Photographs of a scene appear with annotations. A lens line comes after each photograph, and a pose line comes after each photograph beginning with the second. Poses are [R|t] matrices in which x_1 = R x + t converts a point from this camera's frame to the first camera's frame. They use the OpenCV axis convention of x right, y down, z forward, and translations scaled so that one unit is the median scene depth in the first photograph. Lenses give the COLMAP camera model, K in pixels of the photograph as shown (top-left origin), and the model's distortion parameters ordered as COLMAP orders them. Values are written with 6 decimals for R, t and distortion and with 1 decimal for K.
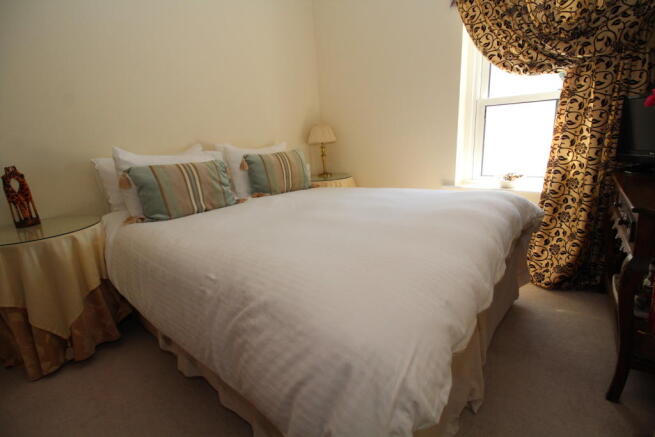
lens RADIAL K [[305.1, 0, 329.0], [0, 305.1, 216.0], [0, 0, 1]] dist [-0.016483, -0.001182]
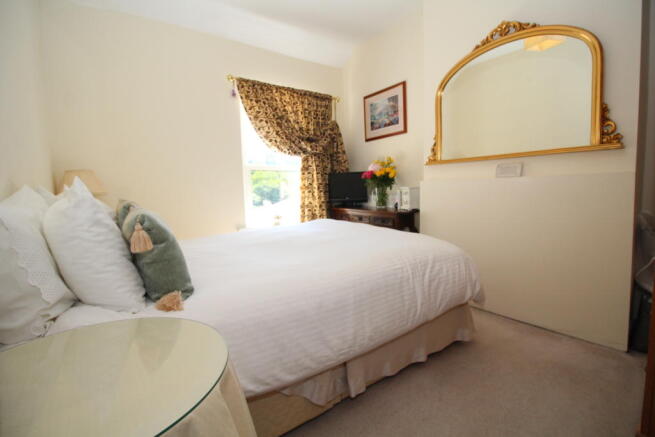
lens RADIAL K [[305.1, 0, 329.0], [0, 305.1, 216.0], [0, 0, 1]] dist [-0.016483, -0.001182]
pose [[0.269984, -0.047387, 0.961698, -0.985844], [0.238624, 0.970923, -0.019148, -0.053699], [-0.932828, 0.234653, 0.273441, 0.418238]]
